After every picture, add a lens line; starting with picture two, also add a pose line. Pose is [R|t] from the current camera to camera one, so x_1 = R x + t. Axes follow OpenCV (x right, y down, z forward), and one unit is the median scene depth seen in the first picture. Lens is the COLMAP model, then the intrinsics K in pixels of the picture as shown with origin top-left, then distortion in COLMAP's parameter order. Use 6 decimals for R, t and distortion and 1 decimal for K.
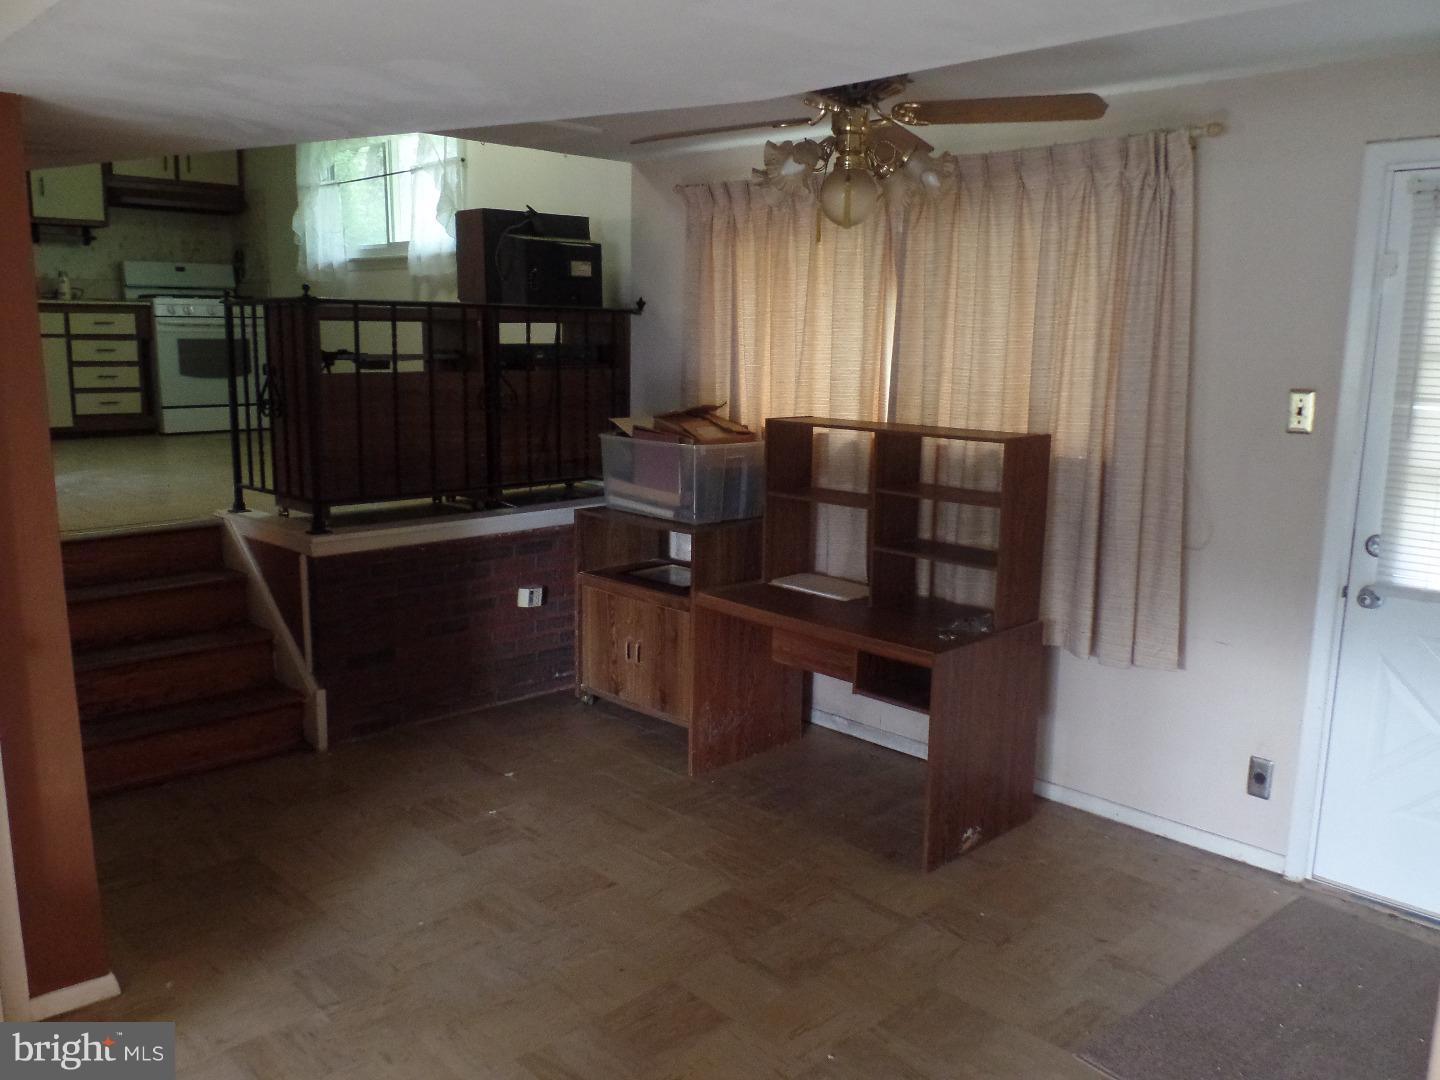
lens RADIAL K [[1171.4, 0, 722.6], [0, 1171.4, 543.3], [0, 0, 1]] dist [0.001055, -0.009038]
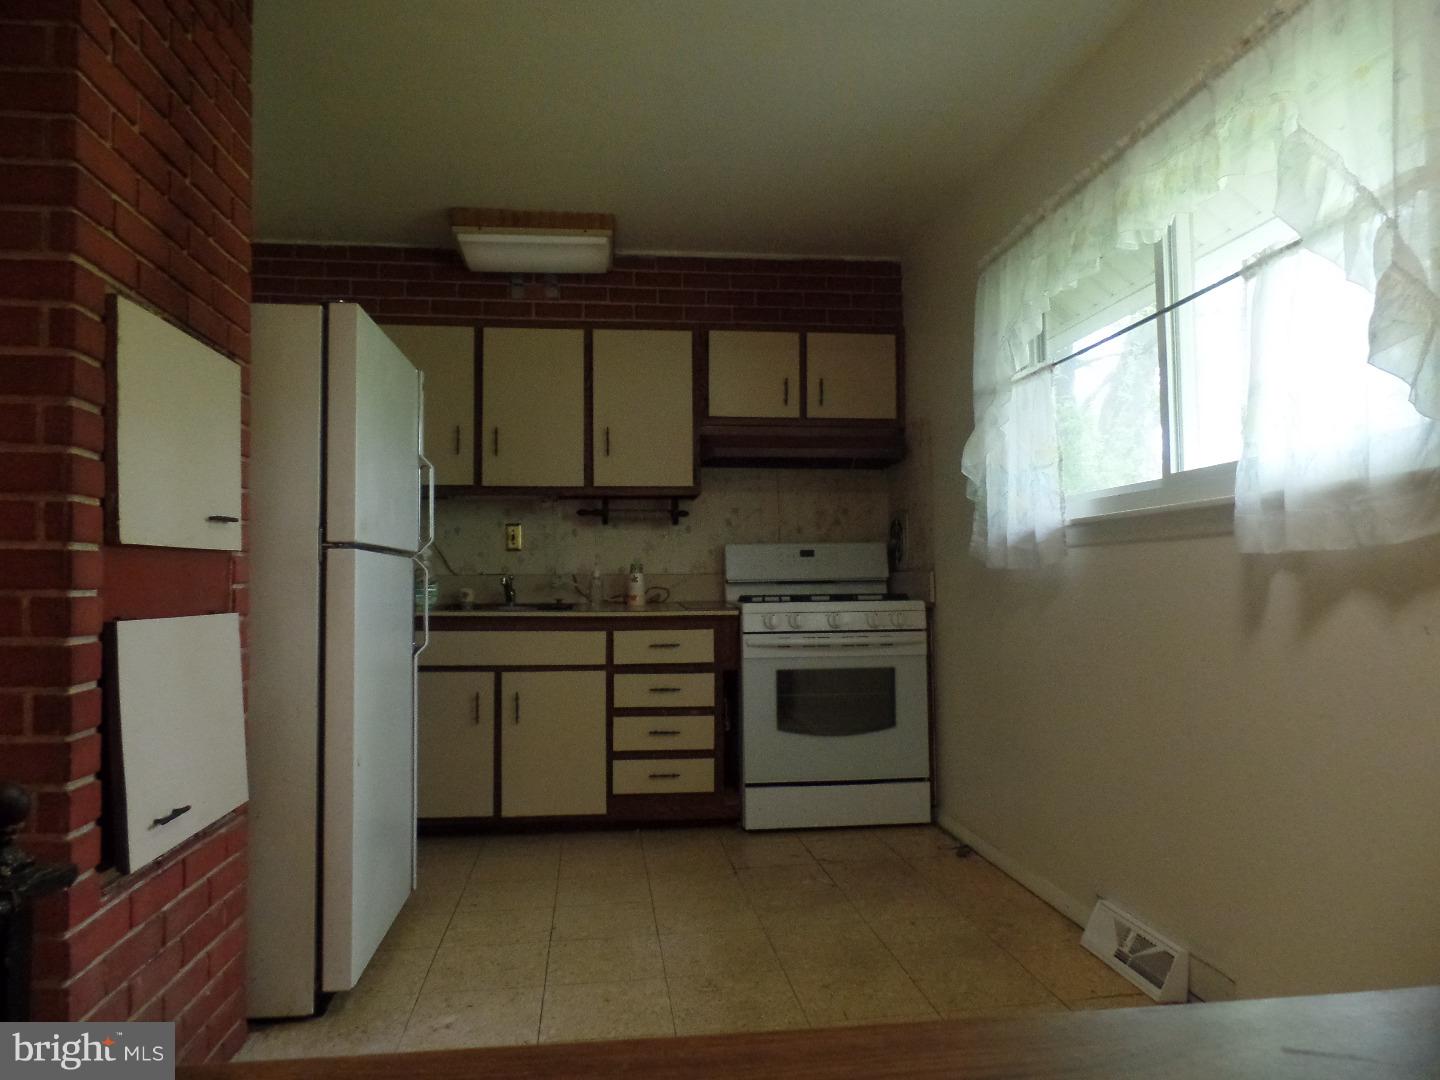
lens RADIAL K [[961.2, 0, 717.5], [0, 961.2, 547.5], [0, 0, 1]] dist [-0.011073, 0.004453]
pose [[0.787227, -0.041572, -0.615261, -0.189381], [-0.095097, 0.977606, -0.187731, -0.143263], [0.609287, 0.206296, 0.765644, 0.606154]]
